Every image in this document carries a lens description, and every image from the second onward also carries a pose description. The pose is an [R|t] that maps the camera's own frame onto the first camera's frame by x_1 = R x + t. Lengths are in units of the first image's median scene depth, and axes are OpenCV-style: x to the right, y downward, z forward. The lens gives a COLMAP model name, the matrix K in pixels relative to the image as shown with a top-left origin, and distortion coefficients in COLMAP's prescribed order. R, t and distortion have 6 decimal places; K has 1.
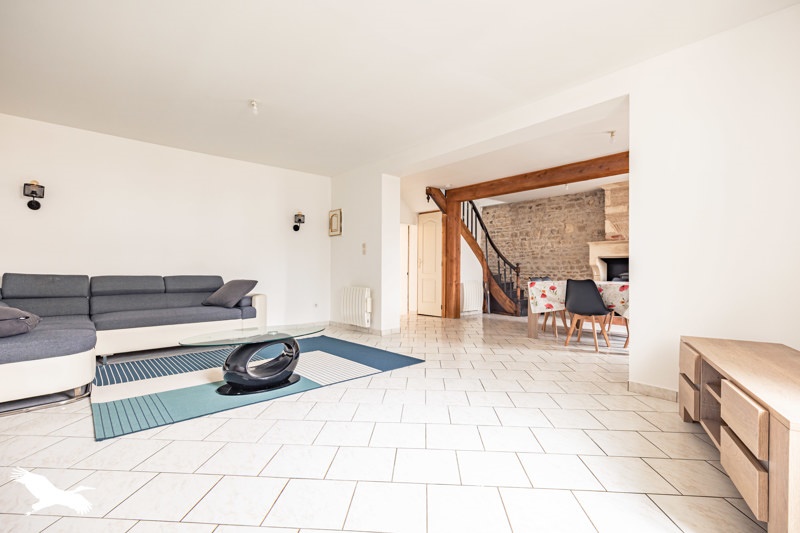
lens RADIAL K [[366.4, 0, 400.4], [0, 366.4, 265.4], [0, 0, 1]] dist [0.021108, 0.000137]
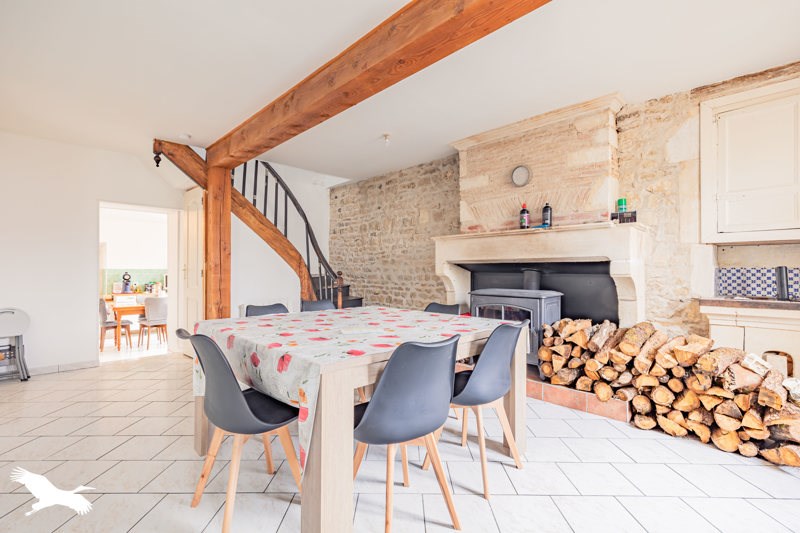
lens RADIAL K [[366.4, 0, 398.0], [0, 366.4, 268.7], [0, 0, 1]] dist [0.021108, 0.000137]
pose [[0.996629, -0.007891, 0.081657, 0.351629], [0.007192, 0.999935, 0.008853, -0.015189], [-0.081721, -0.008236, 0.996621, 0.354638]]
